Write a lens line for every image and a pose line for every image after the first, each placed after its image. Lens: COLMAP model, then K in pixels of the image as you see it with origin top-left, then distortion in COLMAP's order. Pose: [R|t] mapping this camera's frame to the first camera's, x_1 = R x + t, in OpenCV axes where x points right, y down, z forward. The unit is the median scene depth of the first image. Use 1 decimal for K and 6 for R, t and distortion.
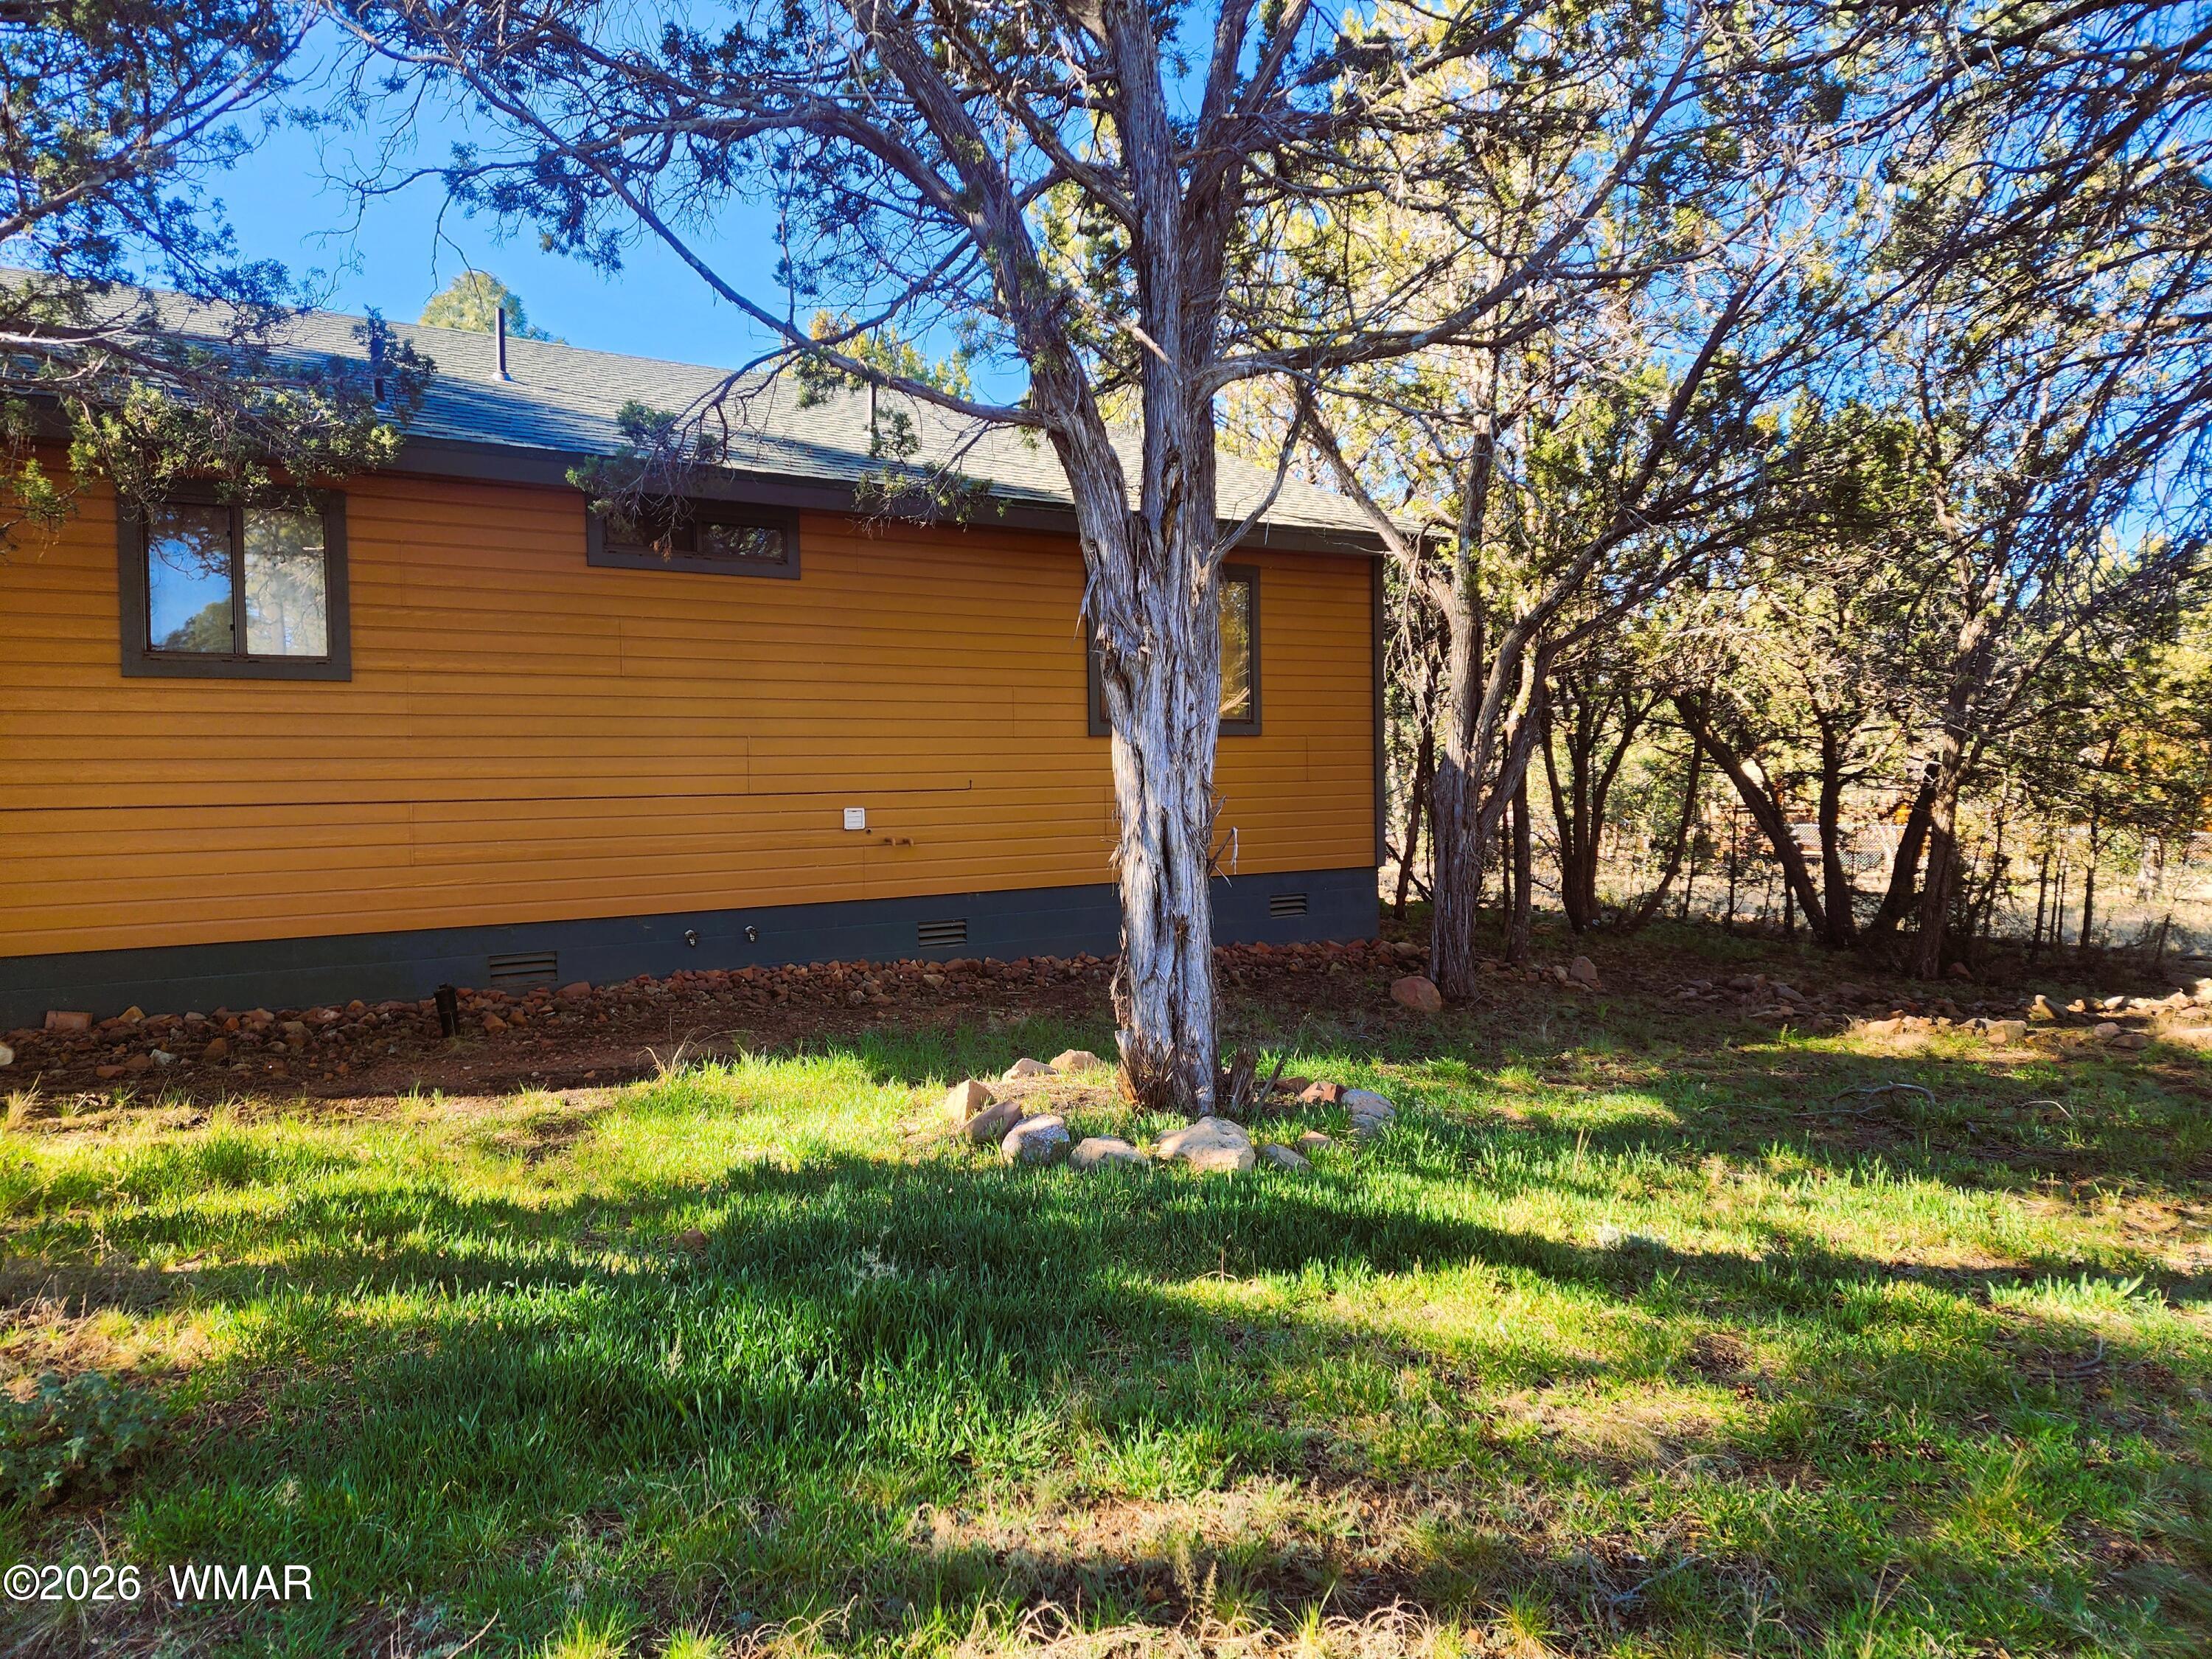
lens RADIAL K [[1436.5, 0, 1097.5], [0, 1436.5, 818.1], [0, 0, 1]] dist [0.082958, -0.061520]
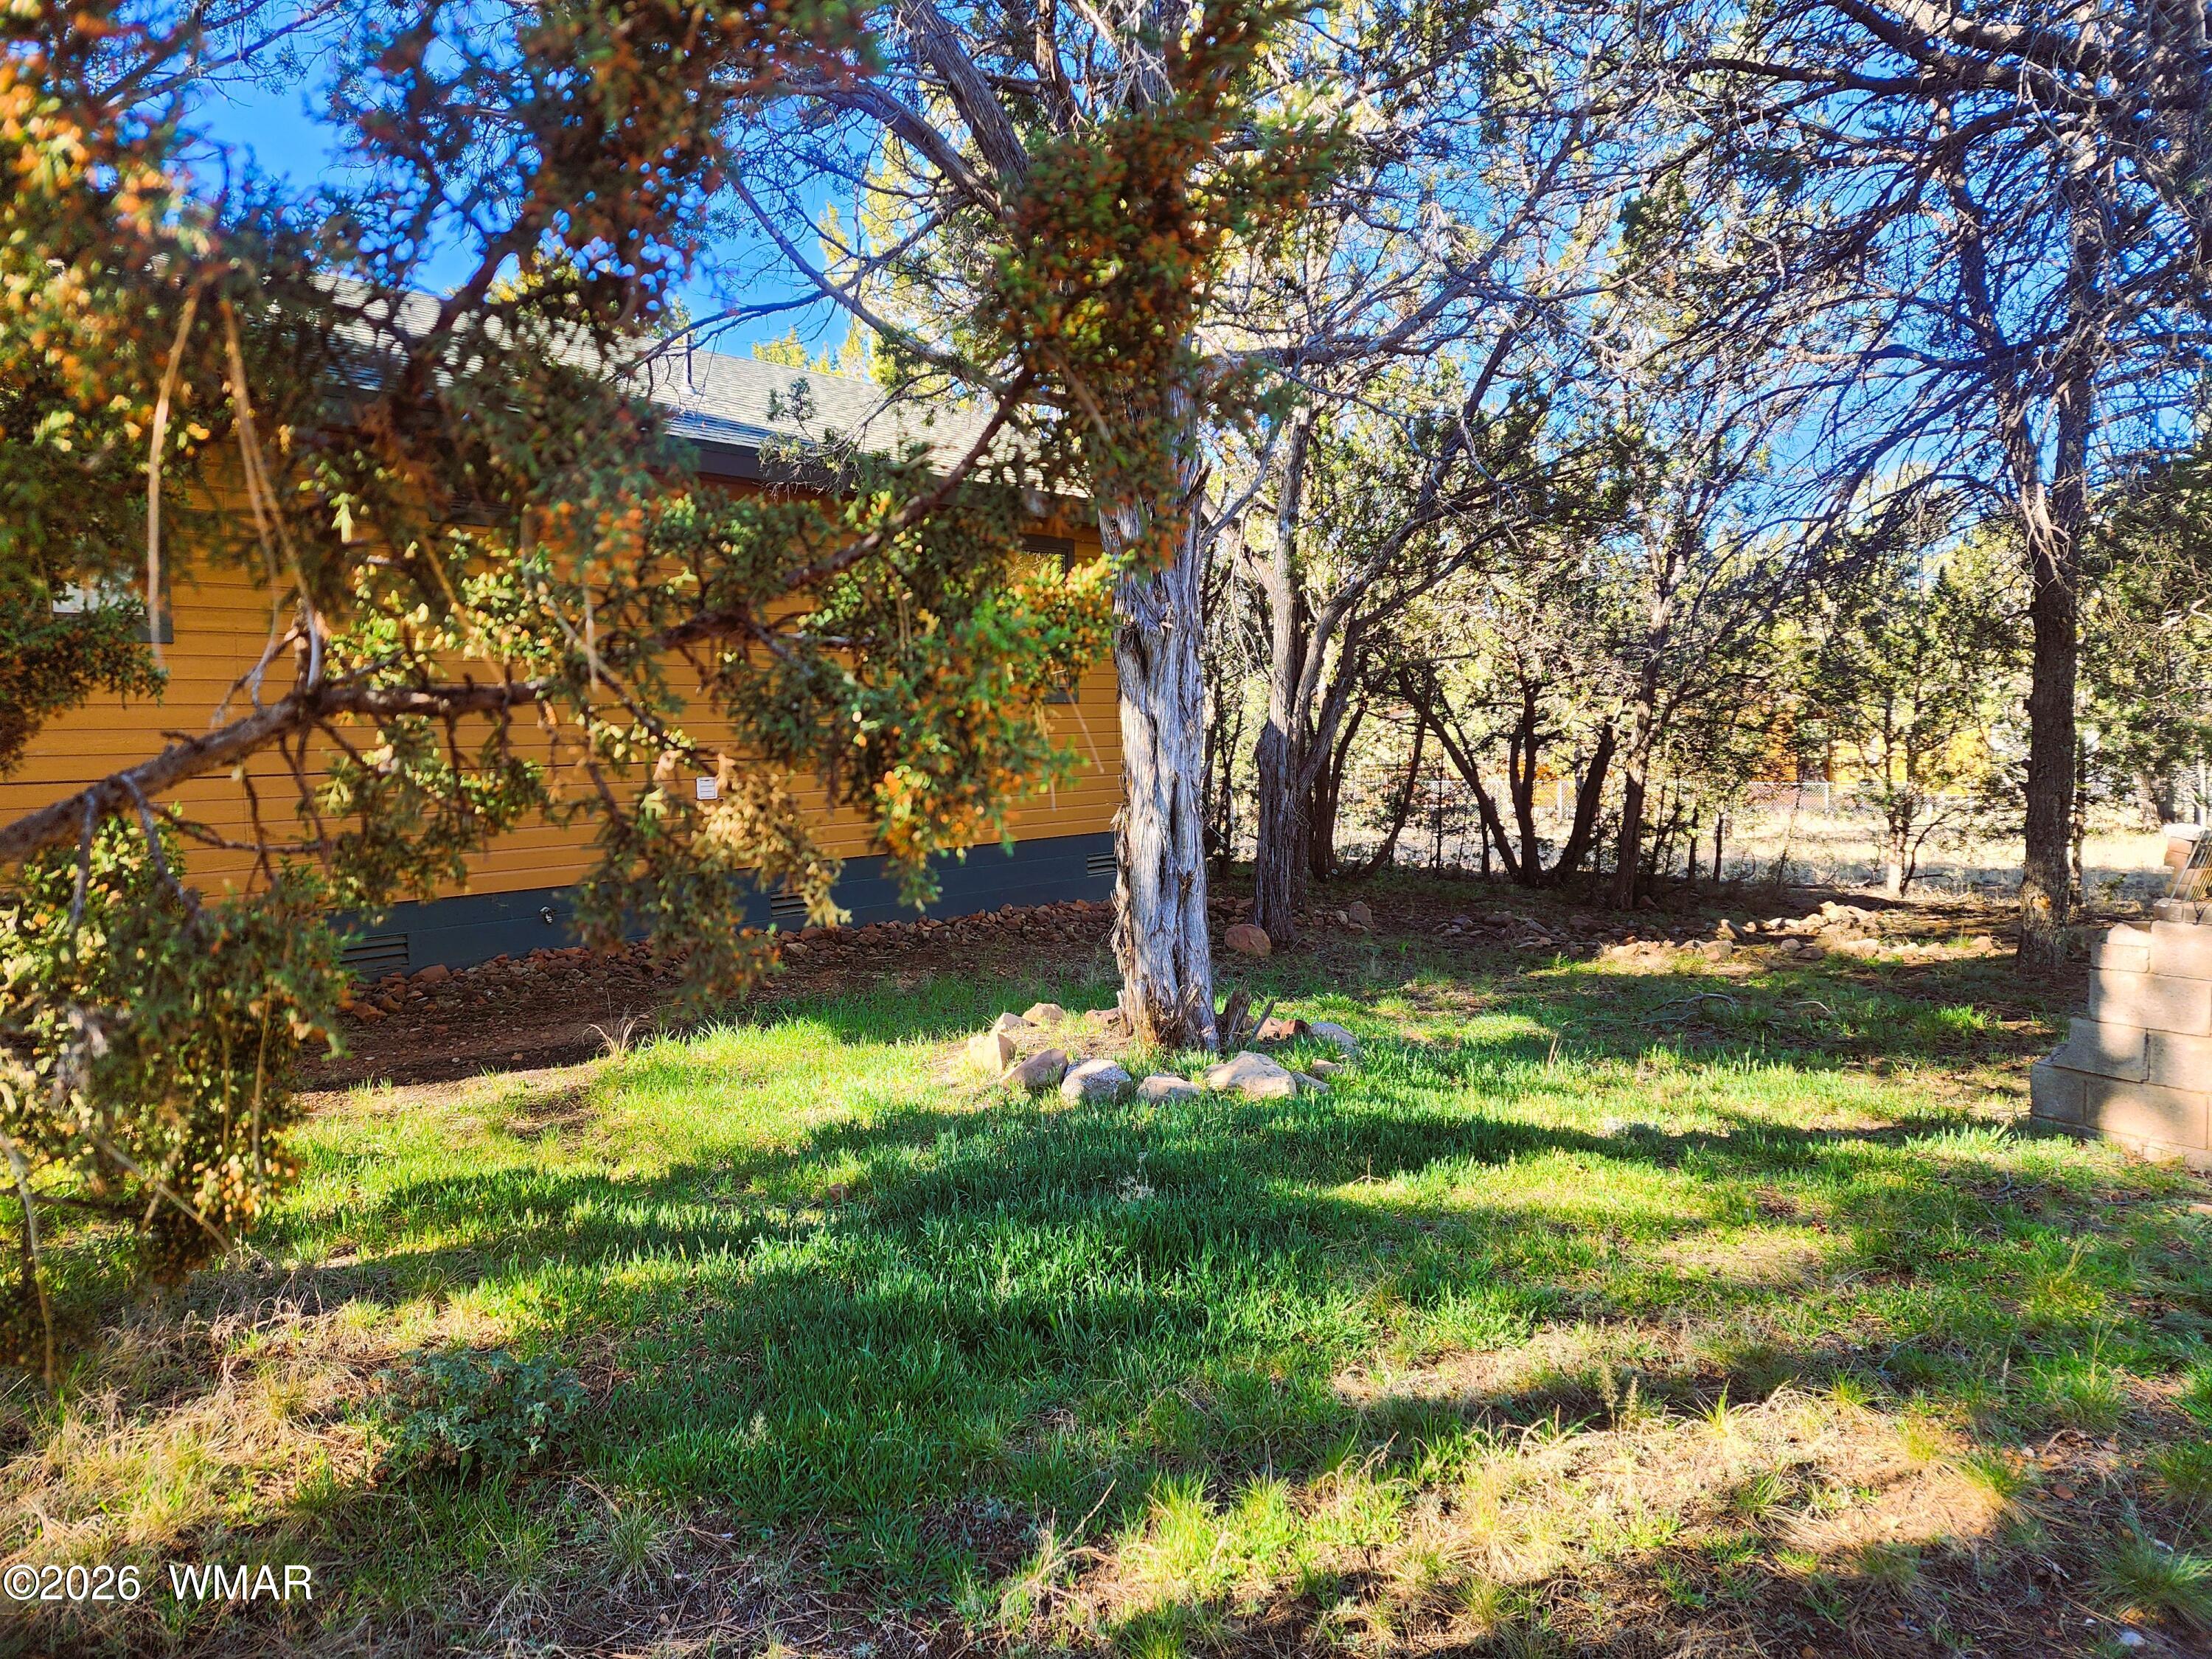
lens RADIAL K [[1436.5, 0, 1087.3], [0, 1436.5, 824.5], [0, 0, 1]] dist [0.082958, -0.061520]
pose [[0.968860, -0.022900, 0.246549, -0.343601], [0.015955, 0.999419, 0.030130, -0.001791], [-0.247096, -0.025258, 0.968662, -0.039059]]
